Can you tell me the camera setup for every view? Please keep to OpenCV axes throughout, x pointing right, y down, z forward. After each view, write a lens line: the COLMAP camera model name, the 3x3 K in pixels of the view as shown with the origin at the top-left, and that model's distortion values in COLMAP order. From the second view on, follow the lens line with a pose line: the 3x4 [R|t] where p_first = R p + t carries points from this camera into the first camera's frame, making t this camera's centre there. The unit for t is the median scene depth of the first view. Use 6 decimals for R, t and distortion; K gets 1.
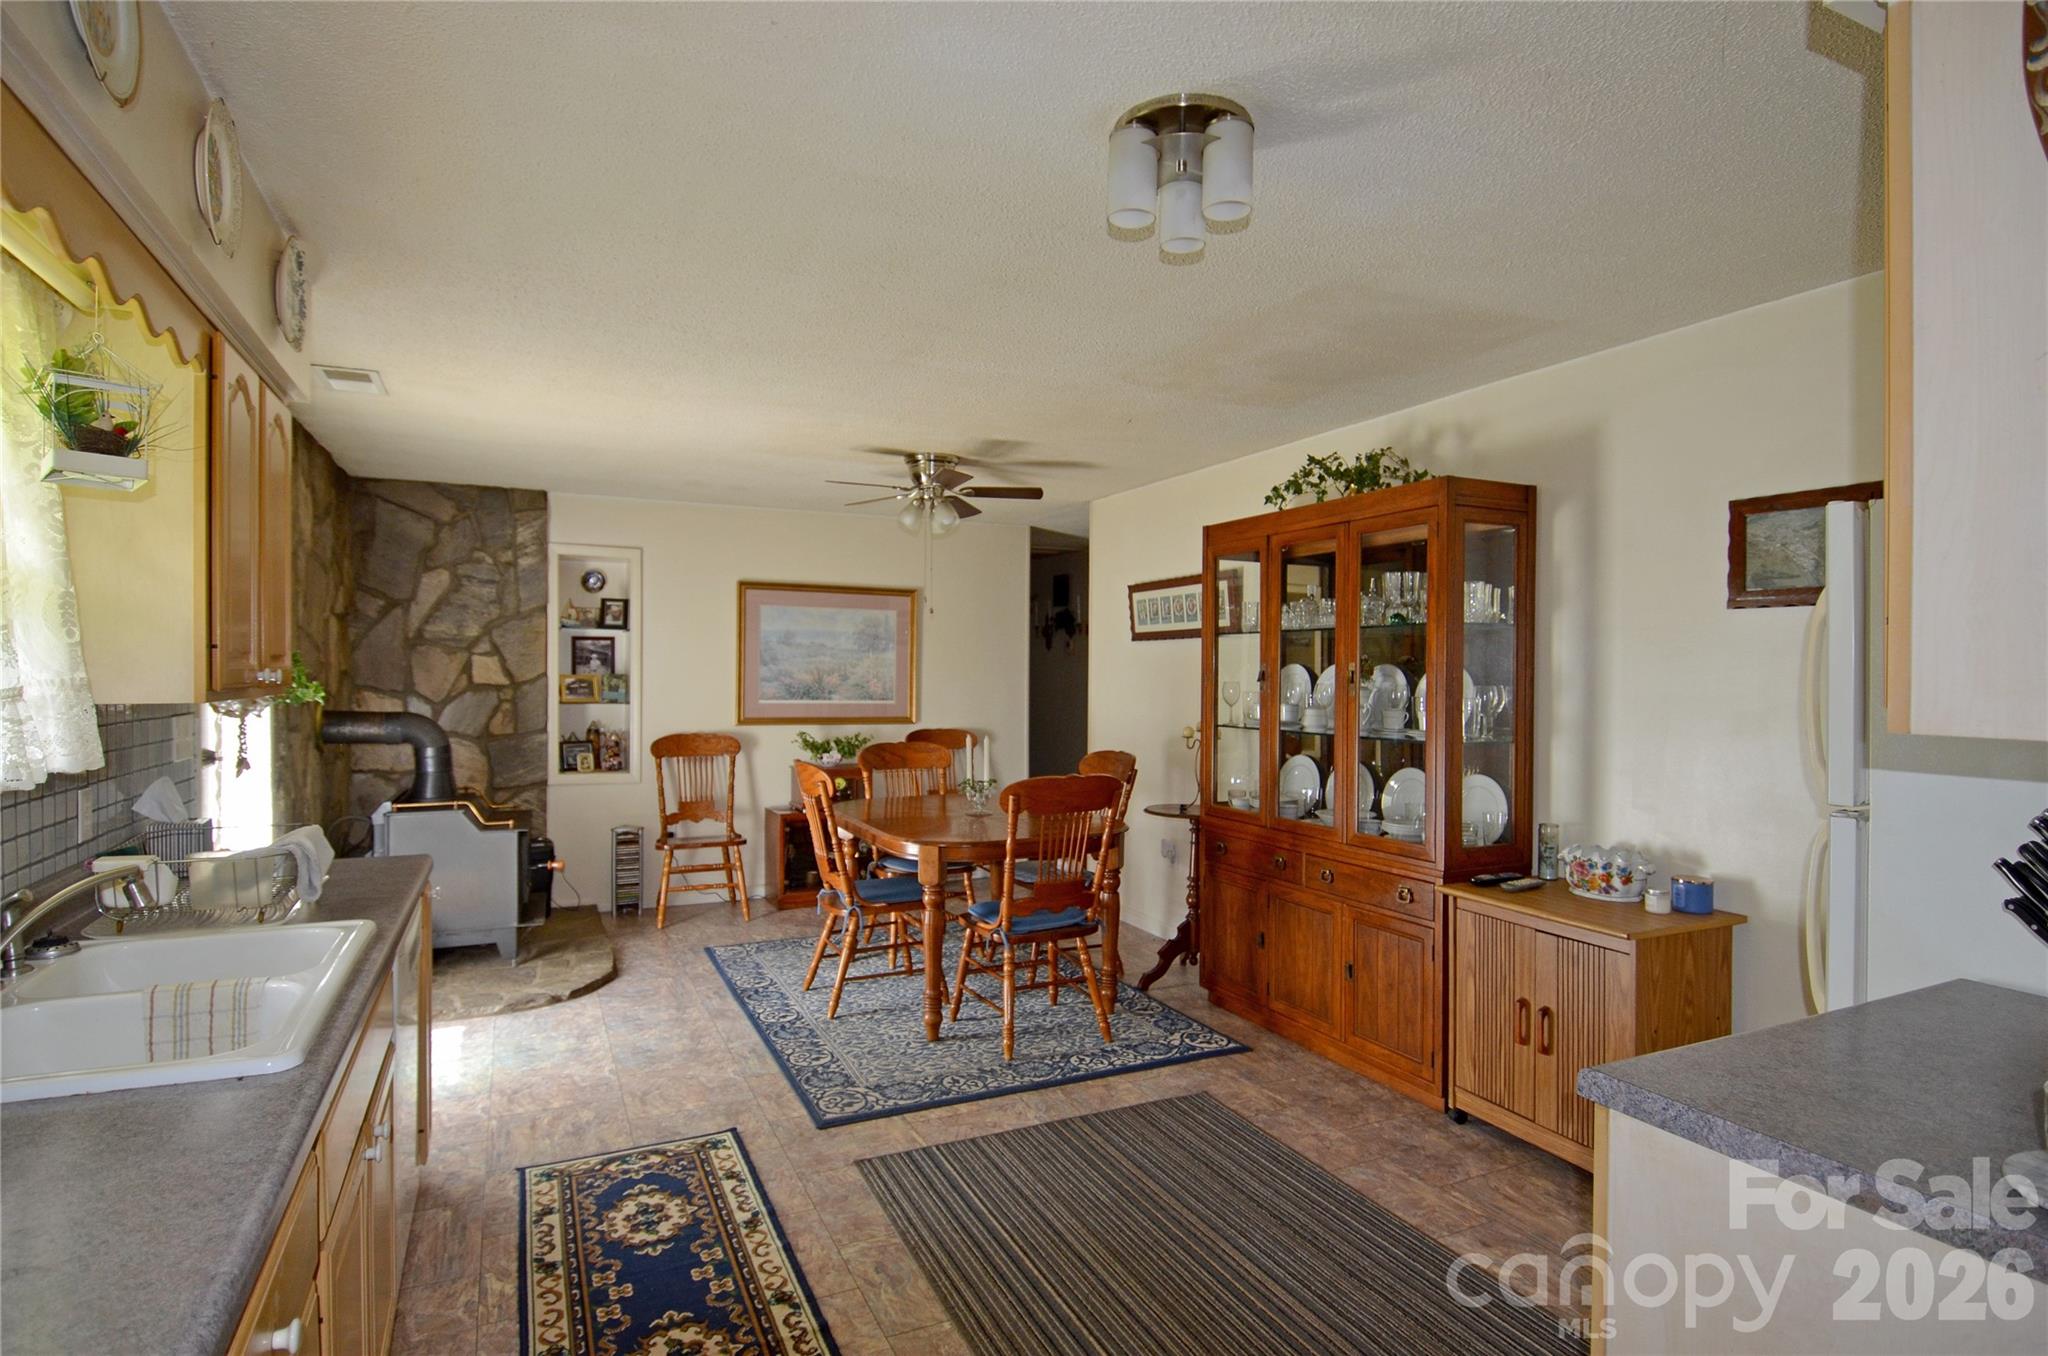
lens RADIAL K [[1068.1, 0, 1034.6], [0, 1068.1, 680.5], [0, 0, 1]] dist [0.015294, -0.030503]
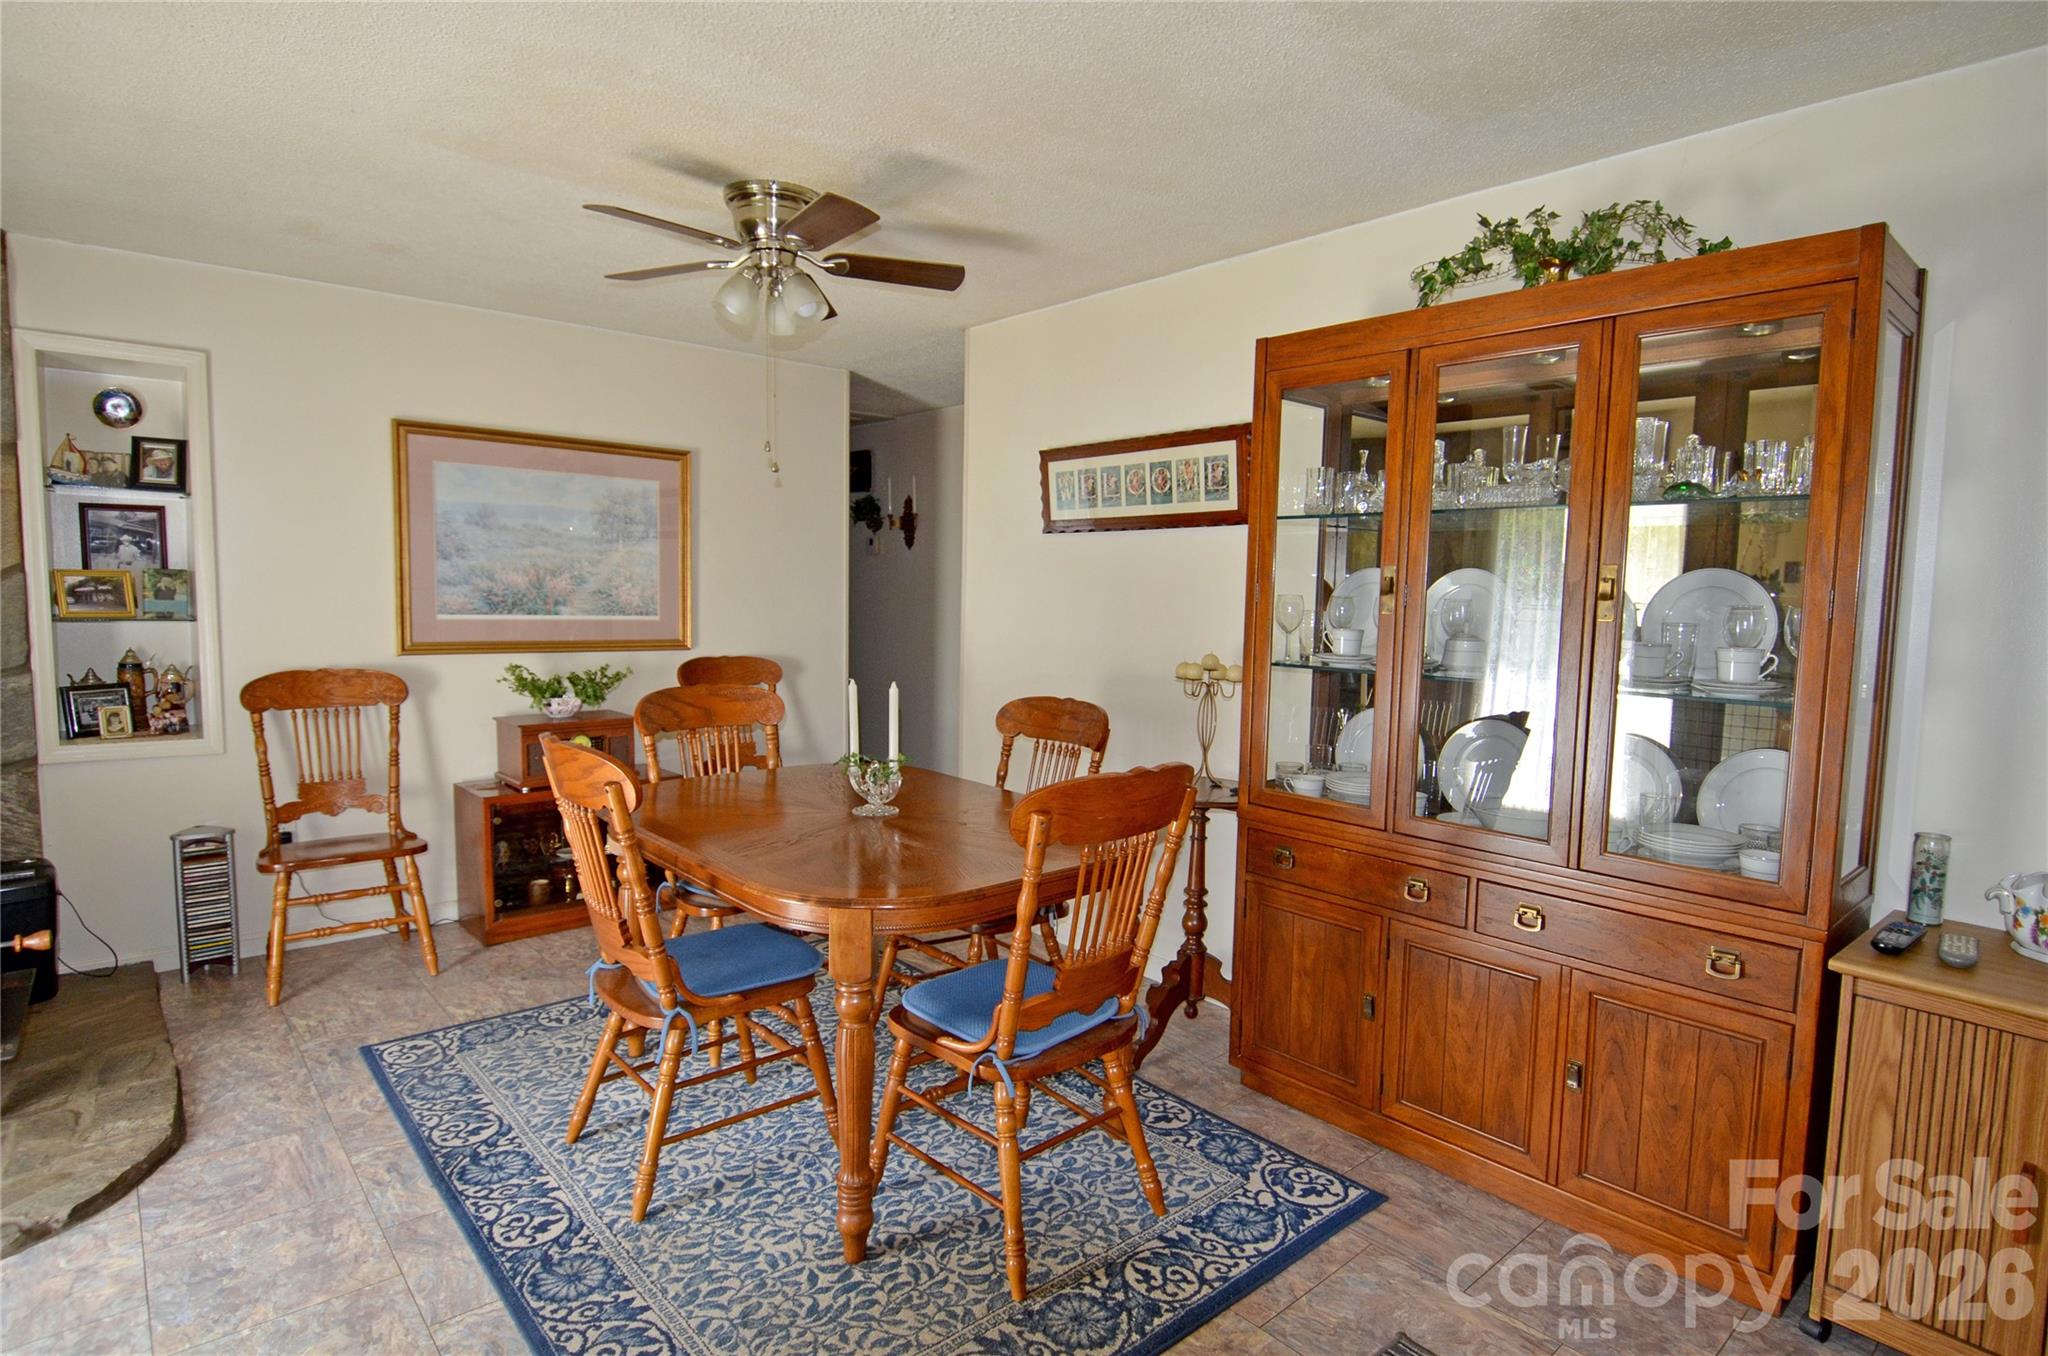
lens RADIAL K [[1068.1, 0, 1034.6], [0, 1068.1, 680.5], [0, 0, 1]] dist [0.015294, -0.030503]
pose [[0.961004, -0.011973, 0.276276, -0.102225], [-0.011553, 0.996452, 0.083370, 0.000523], [-0.276294, -0.083310, 0.957456, 0.321957]]
